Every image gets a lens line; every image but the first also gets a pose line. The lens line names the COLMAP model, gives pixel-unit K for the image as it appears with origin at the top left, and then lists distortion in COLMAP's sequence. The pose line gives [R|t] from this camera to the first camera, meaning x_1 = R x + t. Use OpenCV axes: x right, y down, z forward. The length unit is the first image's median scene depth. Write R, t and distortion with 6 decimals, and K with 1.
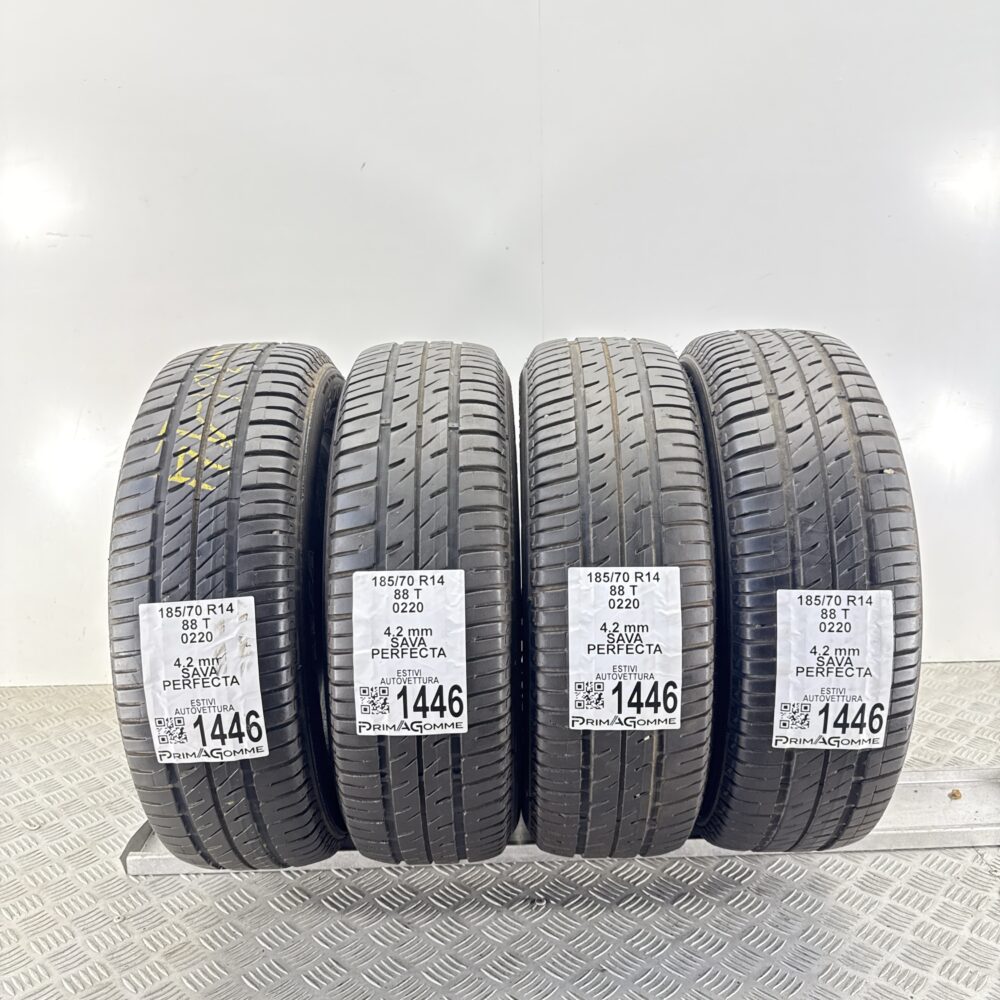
lens RADIAL K [[1008.5, 0, 497.0], [0, 1008.5, 483.3], [0, 0, 1]] dist [0.007937, 0.004813]
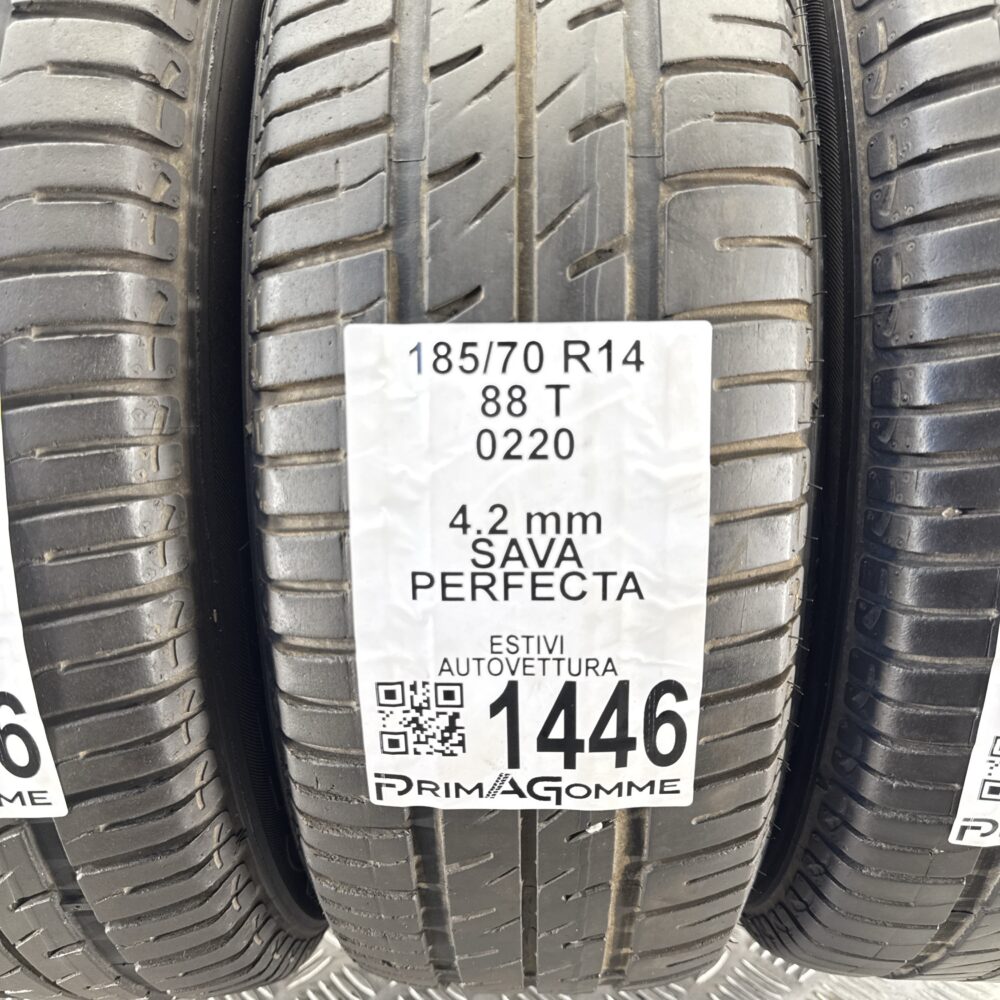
lens RADIAL K [[1016.1, 0, 499.7], [0, 1016.1, 551.5], [0, 0, 1]] dist [0.095314, -0.273036]
pose [[0.999909, 0.000453, -0.013451, 0.121058], [0.002632, 0.973556, 0.228433, 0.079391], [0.013199, -0.228448, 0.973467, 0.681735]]
